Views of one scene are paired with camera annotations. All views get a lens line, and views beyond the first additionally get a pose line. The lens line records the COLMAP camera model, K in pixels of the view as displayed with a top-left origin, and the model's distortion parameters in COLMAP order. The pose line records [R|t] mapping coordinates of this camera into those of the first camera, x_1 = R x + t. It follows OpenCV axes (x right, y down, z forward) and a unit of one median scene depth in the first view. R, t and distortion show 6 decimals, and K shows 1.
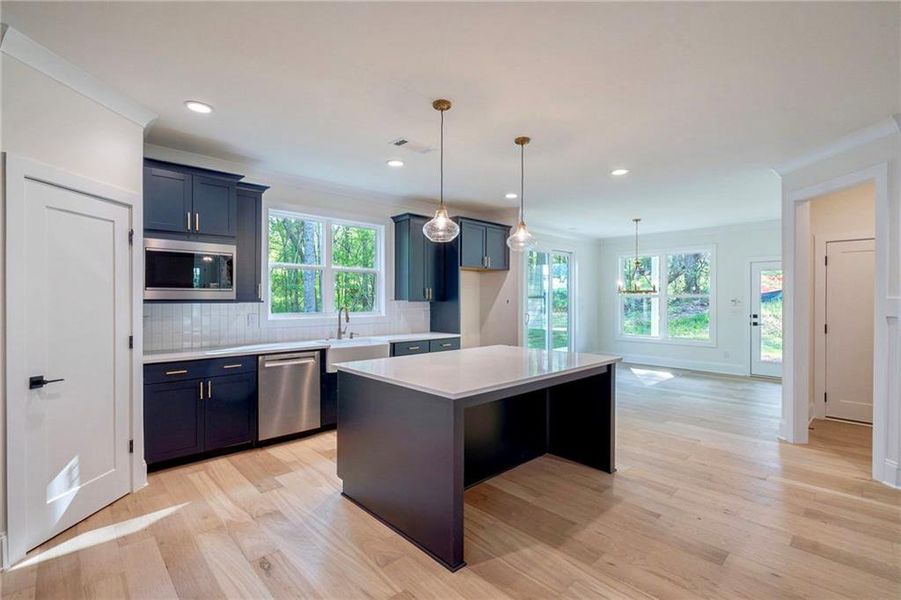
lens RADIAL K [[410.2, 0, 450.5], [0, 410.2, 300.0], [0, 0, 1]] dist [-0.003342, -0.000108]
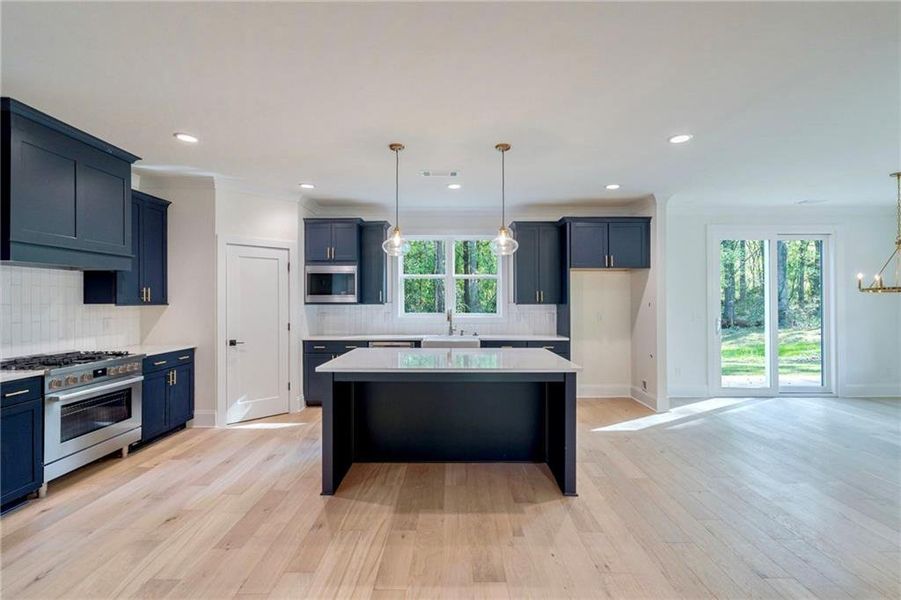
lens RADIAL K [[410.2, 0, 450.5], [0, 410.2, 300.0], [0, 0, 1]] dist [-0.003342, -0.000108]
pose [[0.731407, -0.005142, -0.681922, 0.822440], [-0.000815, 0.999964, -0.008415, 0.002681], [0.681941, 0.006710, 0.731376, 0.169475]]
